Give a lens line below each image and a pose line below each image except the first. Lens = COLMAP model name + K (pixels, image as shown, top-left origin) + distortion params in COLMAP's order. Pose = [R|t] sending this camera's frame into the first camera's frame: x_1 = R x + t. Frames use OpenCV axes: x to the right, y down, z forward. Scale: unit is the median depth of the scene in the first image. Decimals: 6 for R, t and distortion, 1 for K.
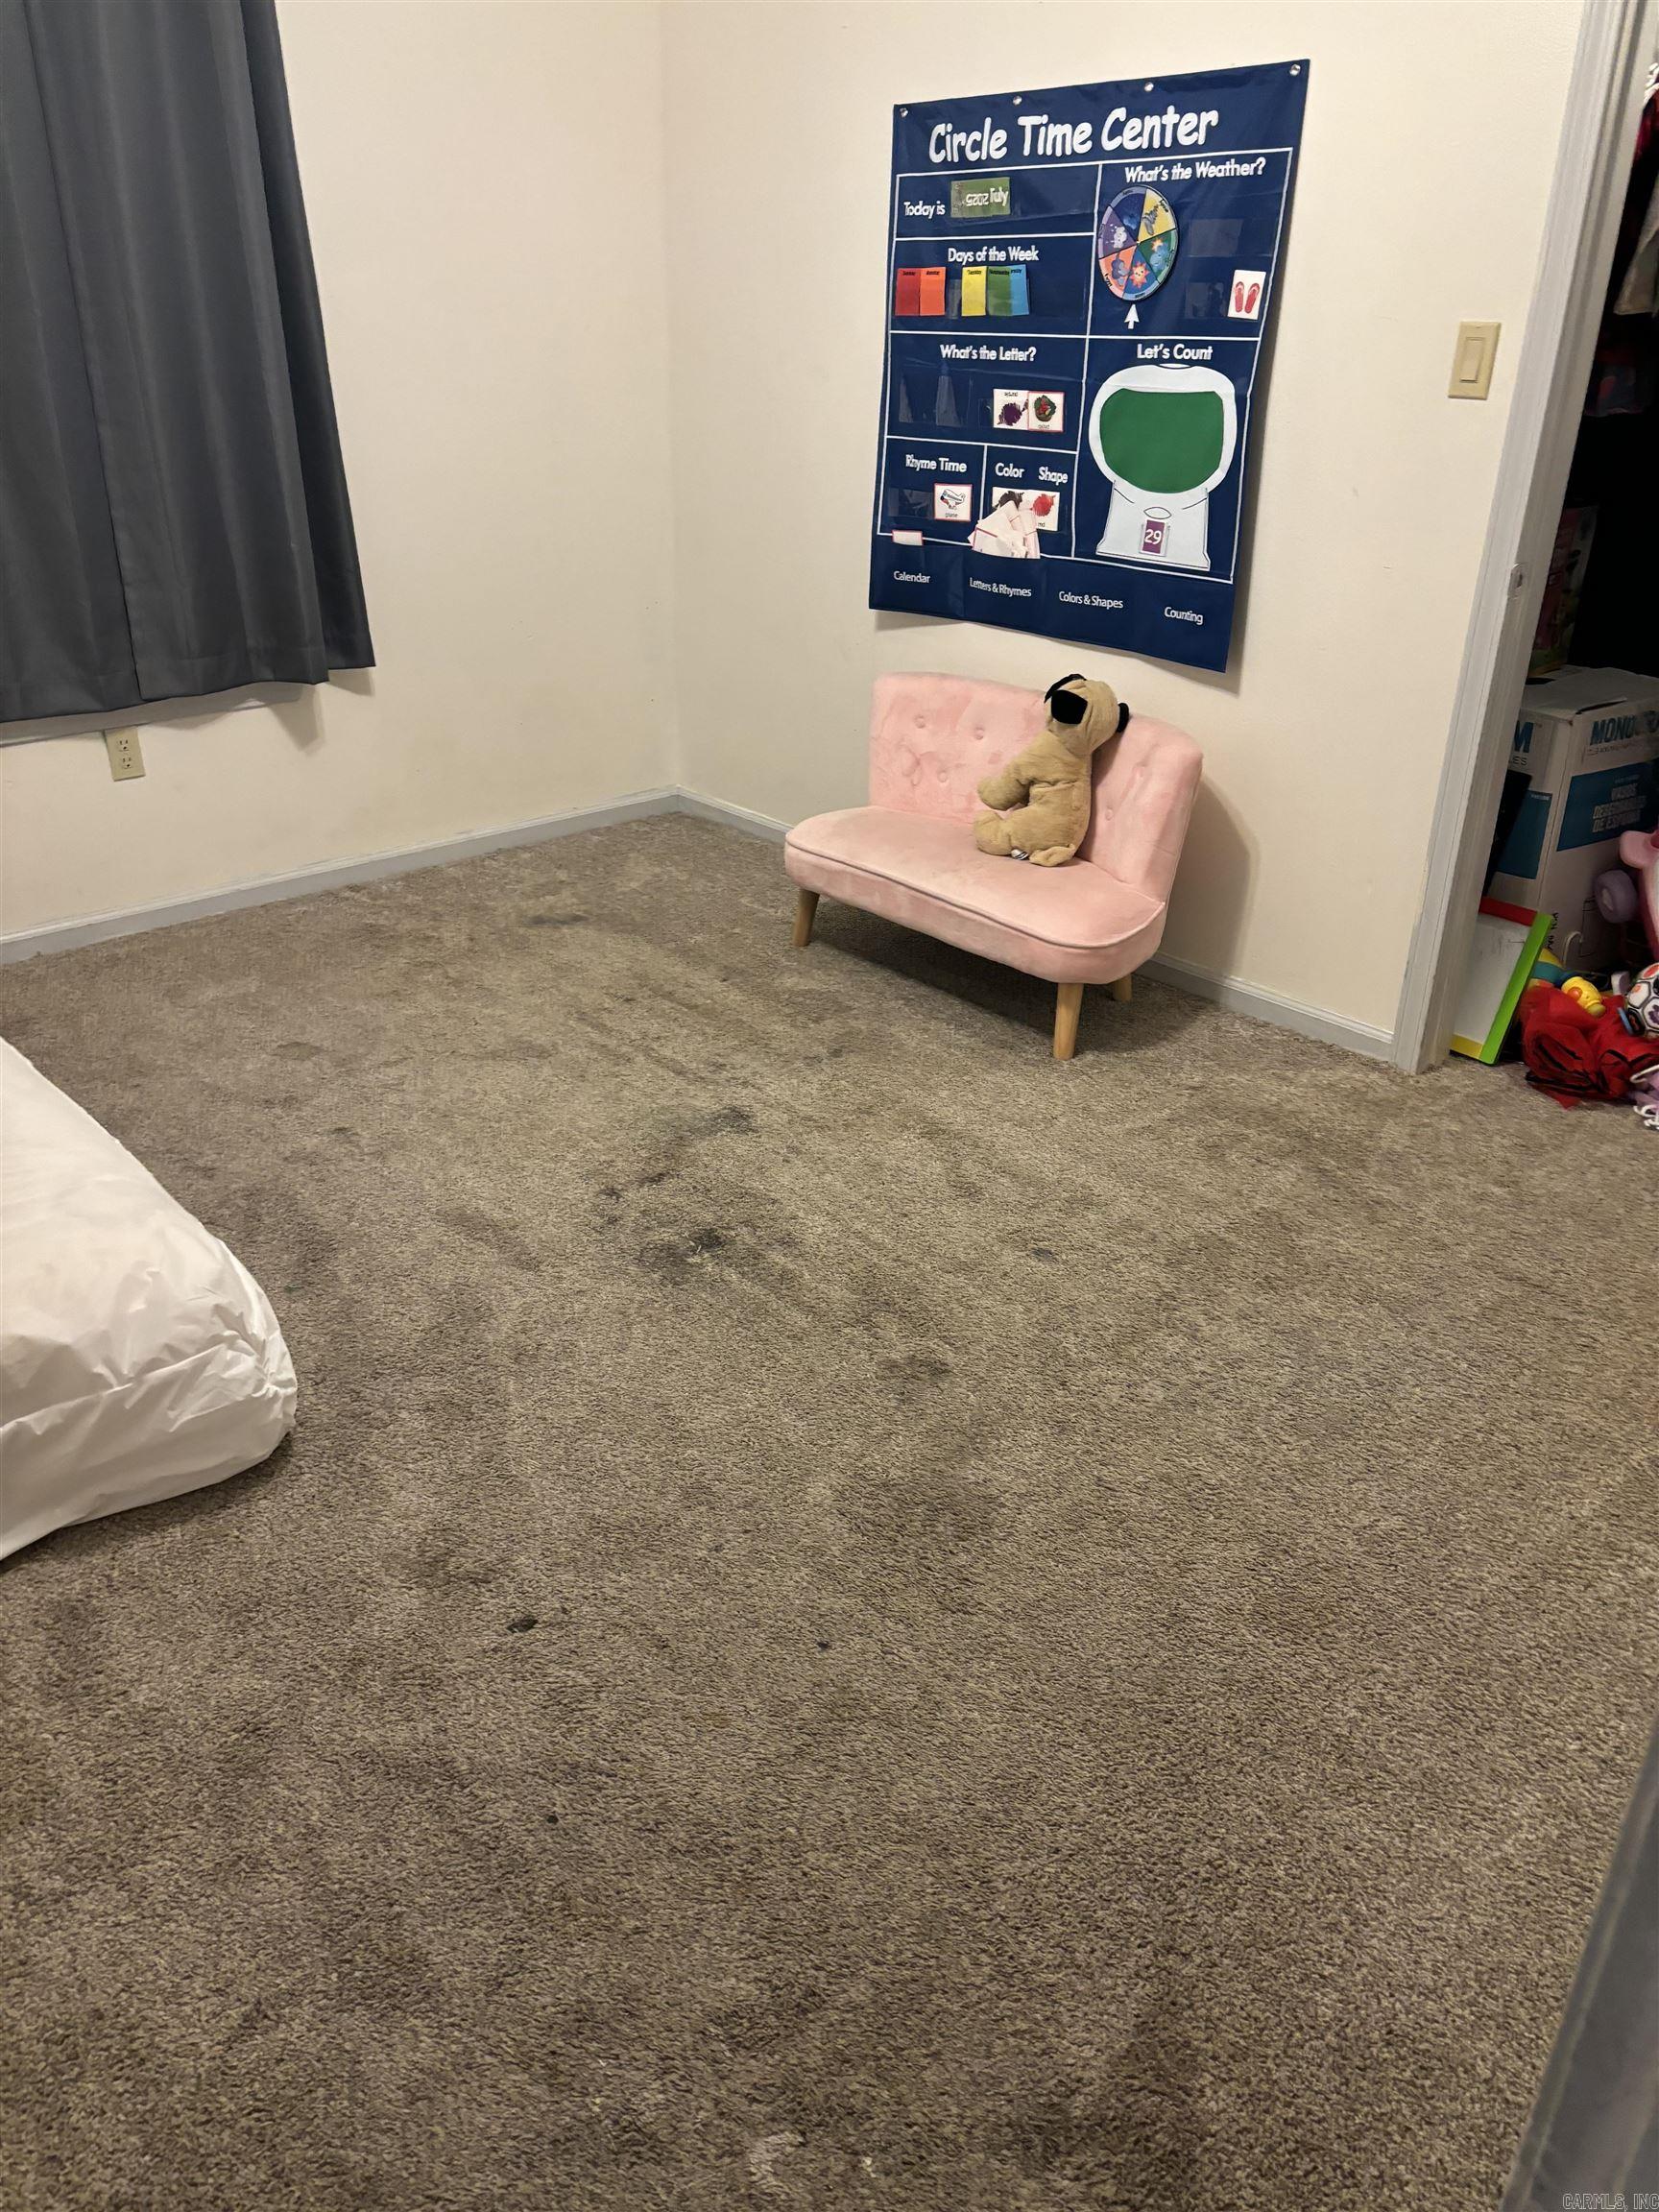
lens RADIAL K [[1633.6, 0, 829.5], [0, 1633.6, 1106.0], [0, 0, 1]] dist [0.060550, -0.092521]
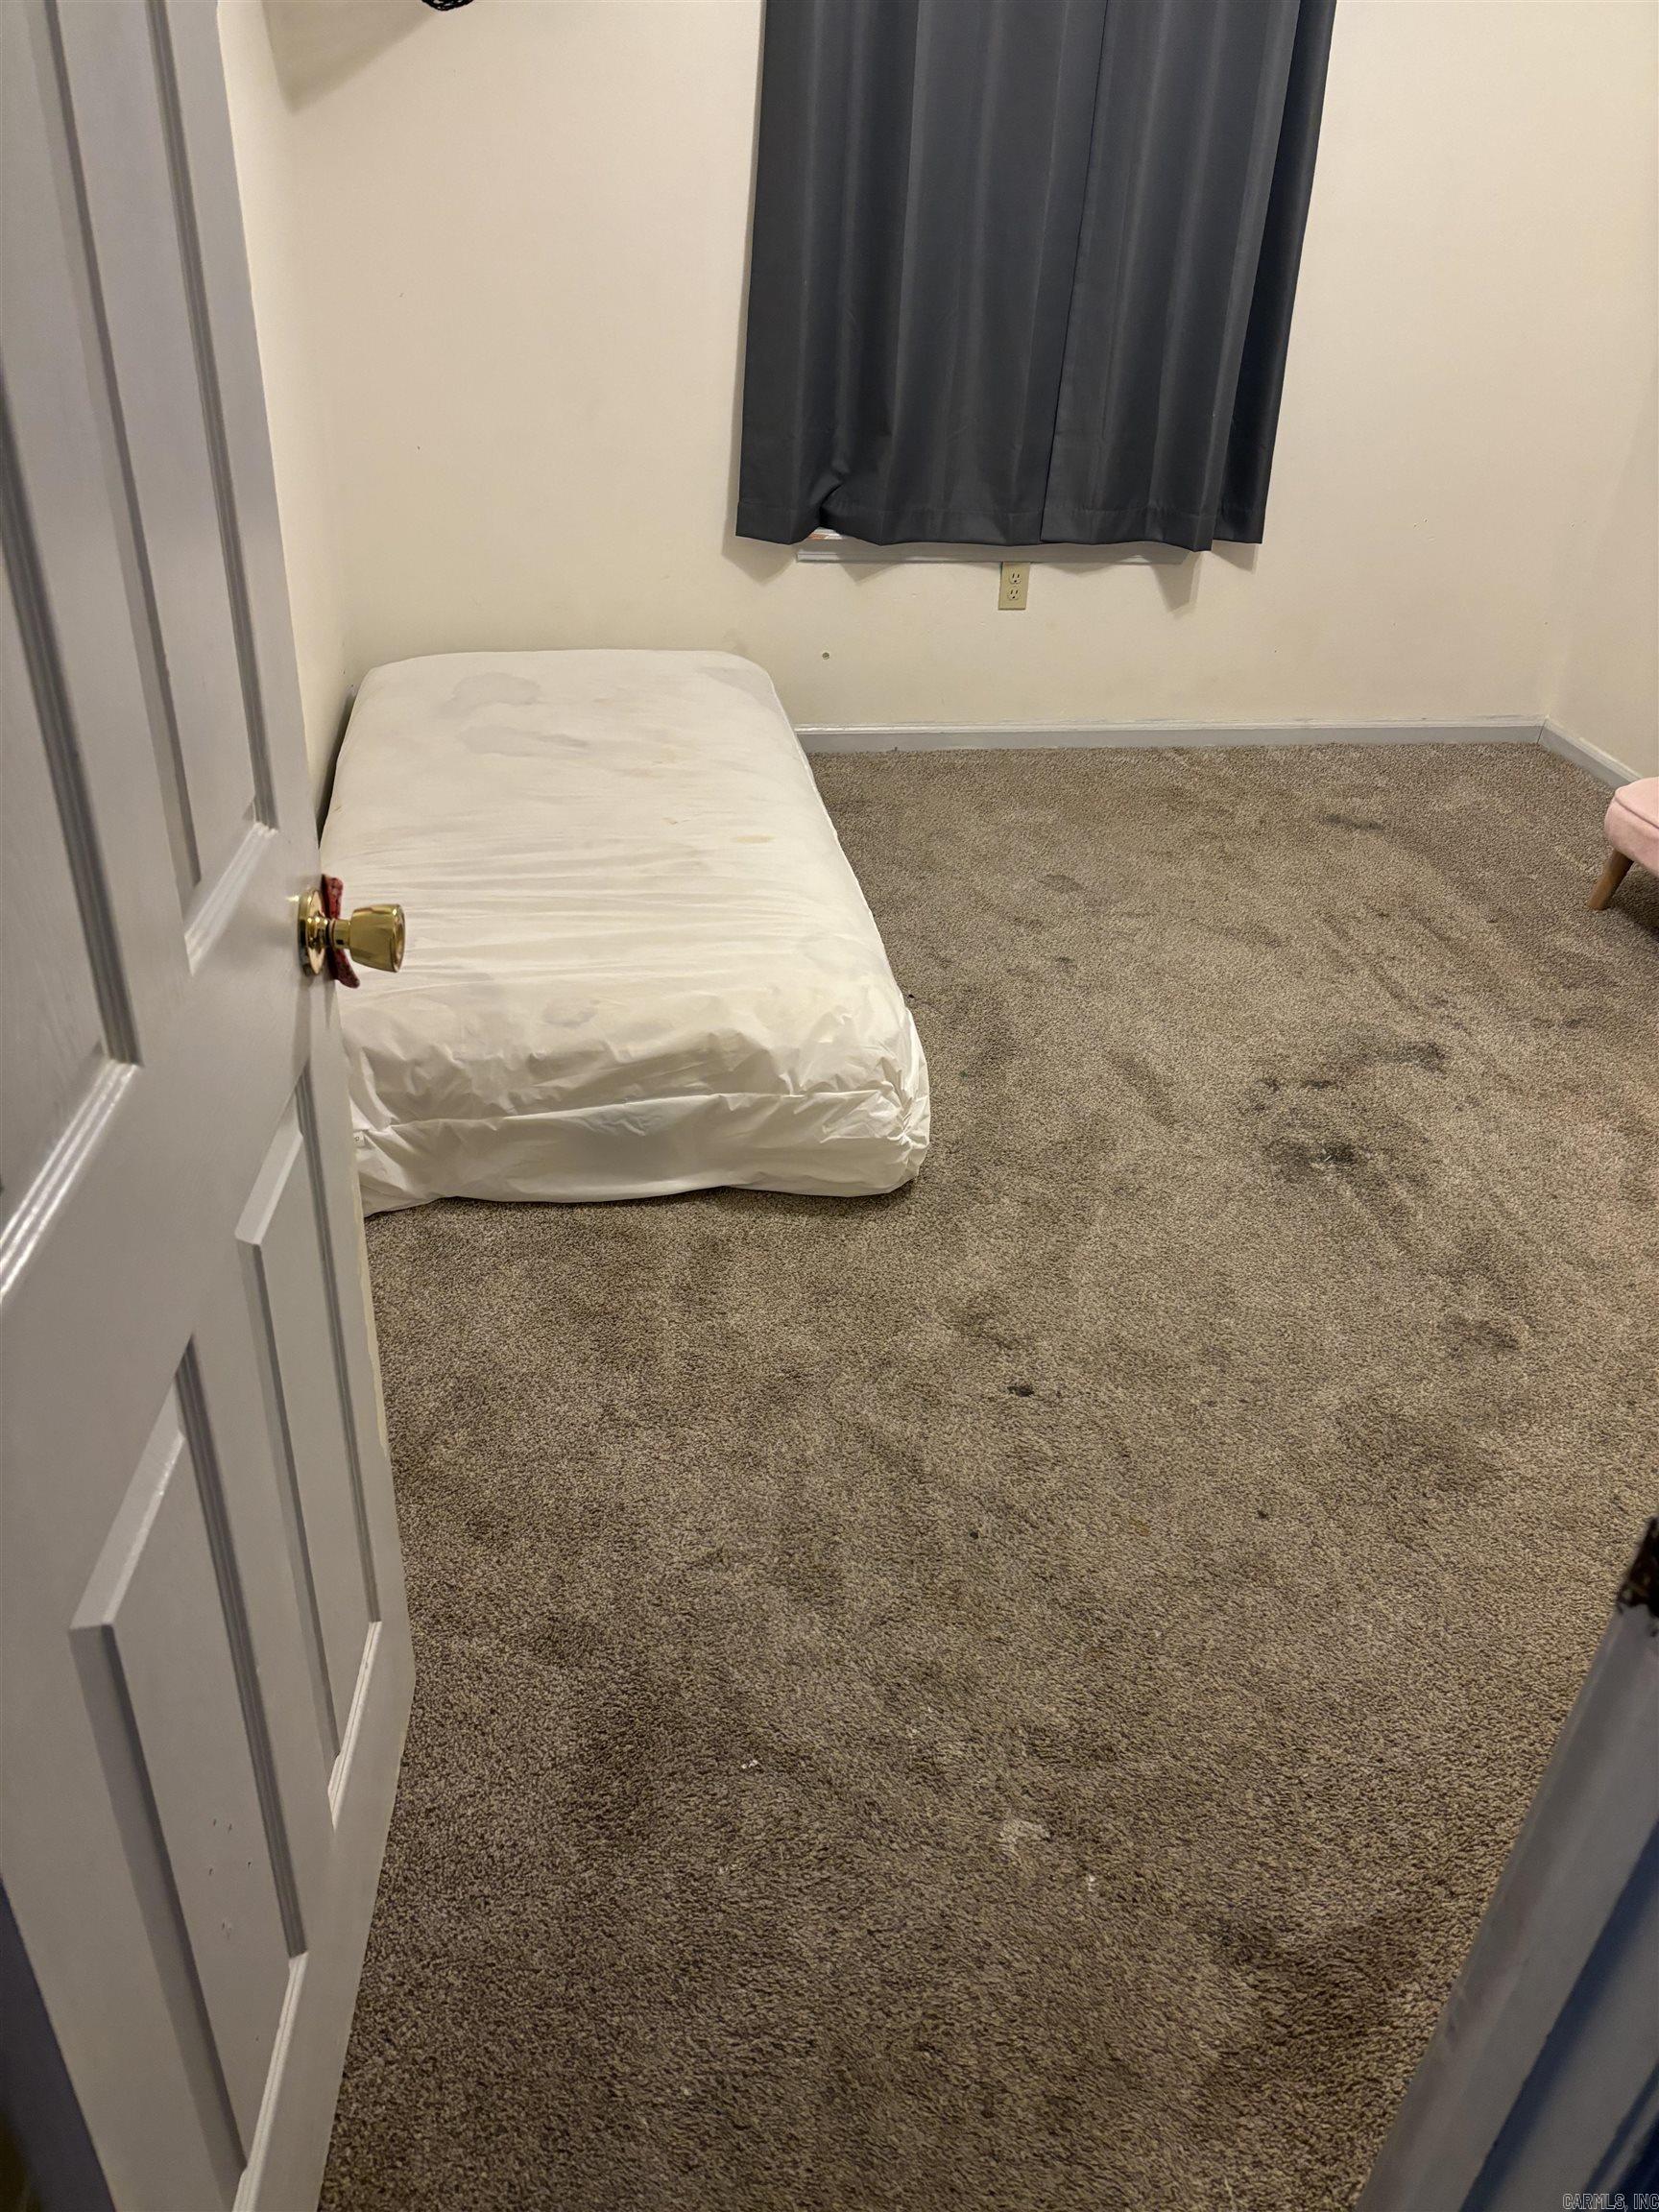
lens RADIAL K [[1633.6, 0, 829.5], [0, 1633.6, 1106.0], [0, 0, 1]] dist [0.060550, -0.092521]
pose [[0.844289, 0.308660, -0.438070, 0.101795], [-0.275346, 0.951168, 0.139512, -0.002104], [0.459740, 0.002833, 0.888049, -0.069401]]
